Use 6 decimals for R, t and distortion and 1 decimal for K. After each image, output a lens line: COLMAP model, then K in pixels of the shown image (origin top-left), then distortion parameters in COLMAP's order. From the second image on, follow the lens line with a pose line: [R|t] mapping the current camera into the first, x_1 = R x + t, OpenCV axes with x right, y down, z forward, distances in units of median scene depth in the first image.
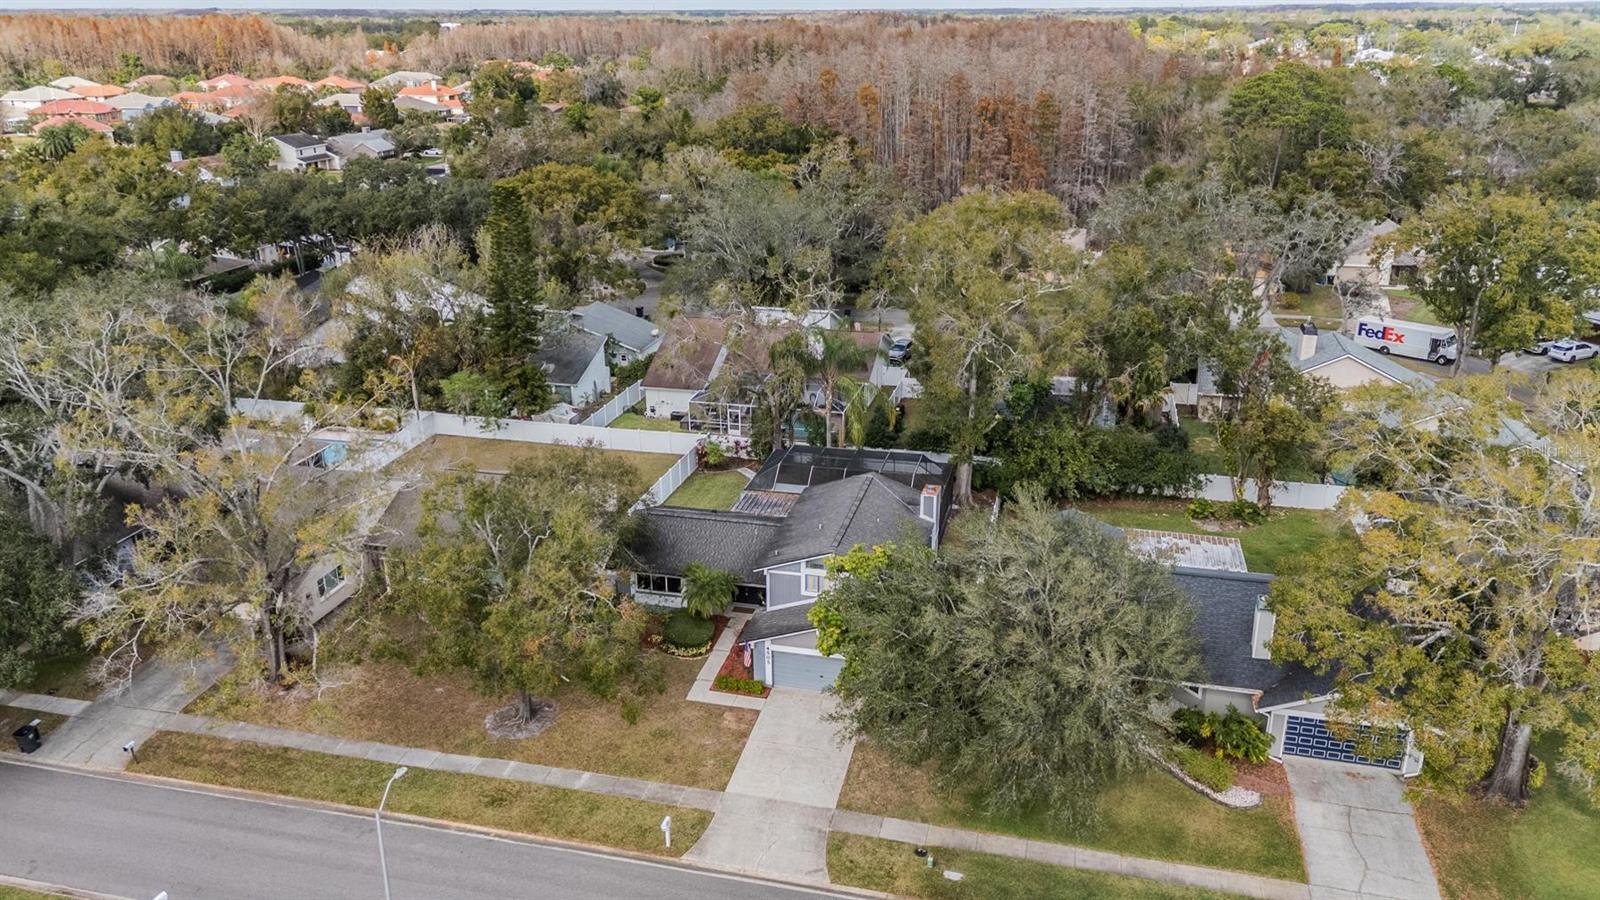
lens RADIAL K [[1182.7, 0, 800.0], [0, 1182.7, 450.0], [0, 0, 1]] dist [0.059759, -0.048032]
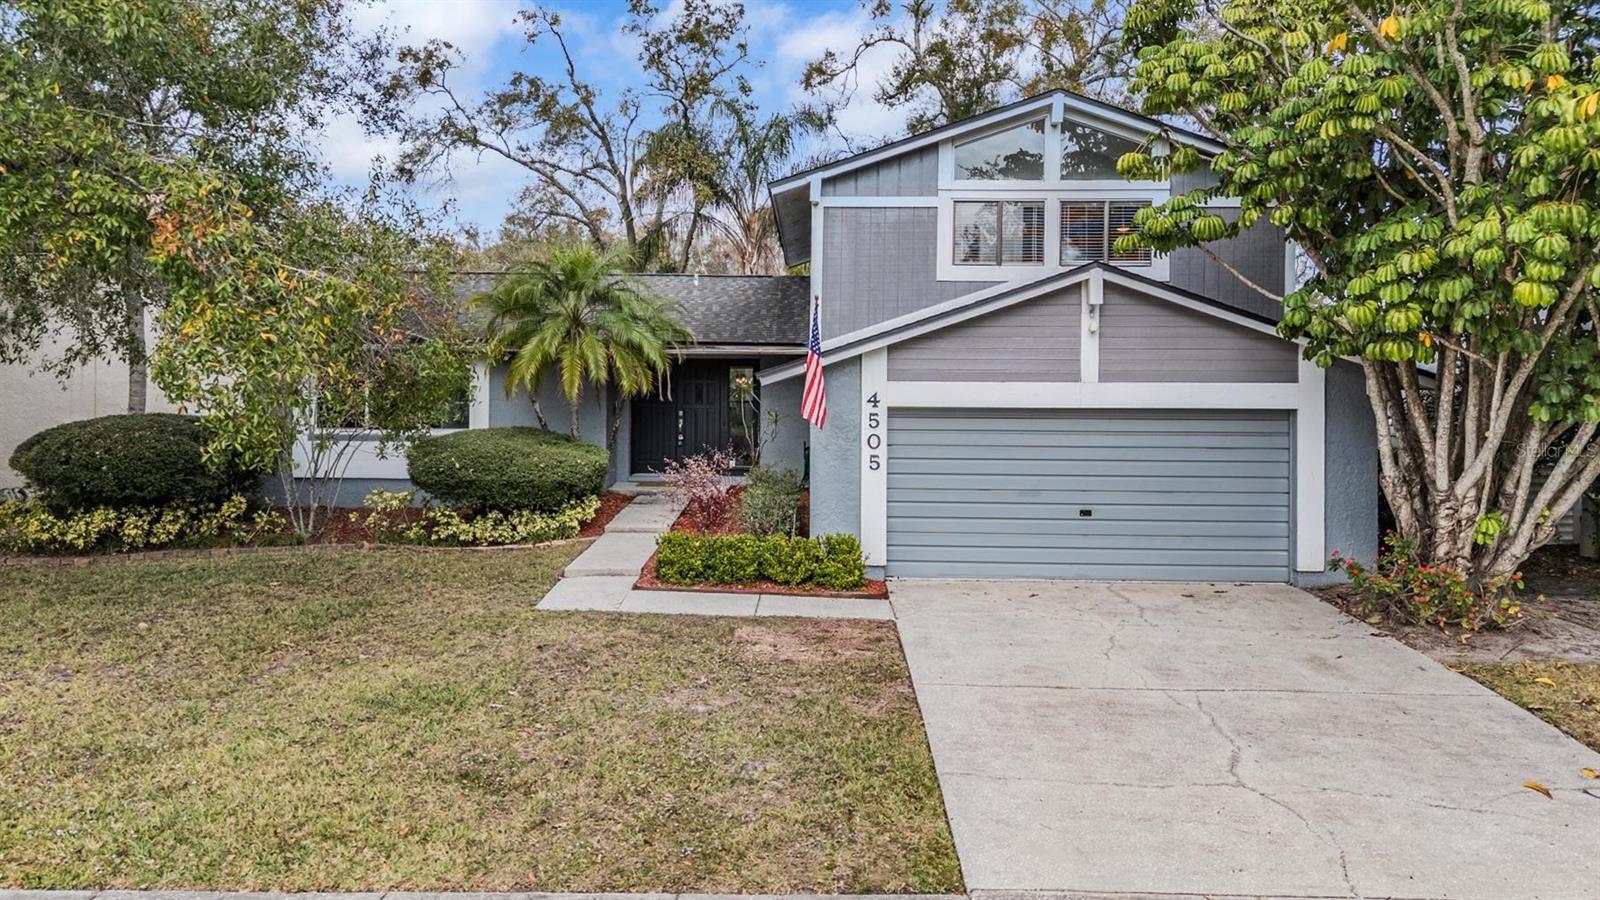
lens RADIAL K [[1194.4, 0, 801.6], [0, 1194.4, 430.8], [0, 0, 1]] dist [0.058475, -0.048838]
pose [[0.972053, 0.004731, 0.234715, -0.072689], [0.066176, 0.953732, -0.293285, 0.178510], [-0.225242, 0.300621, 0.926765, 0.561340]]
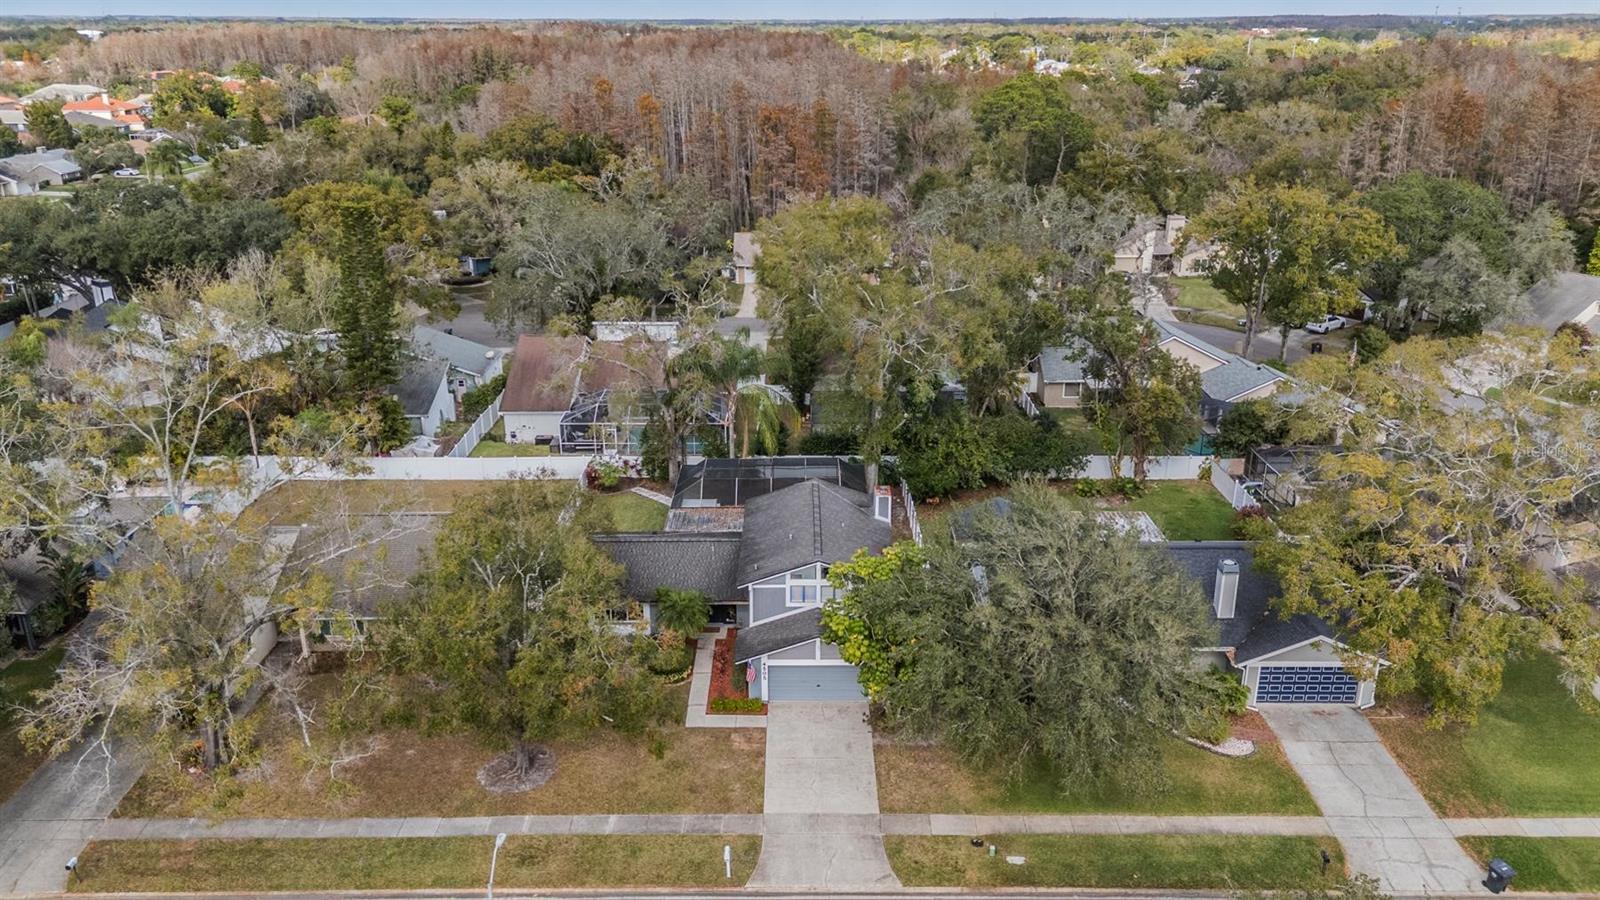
lens RADIAL K [[1182.7, 0, 800.0], [0, 1182.7, 450.0], [0, 0, 1]] dist [0.059759, -0.048032]
pose [[0.970727, -0.078737, 0.226911, -0.150799], [0.080454, 0.996757, 0.001688, -0.006910], [-0.226308, 0.016617, 0.973914, 0.020946]]
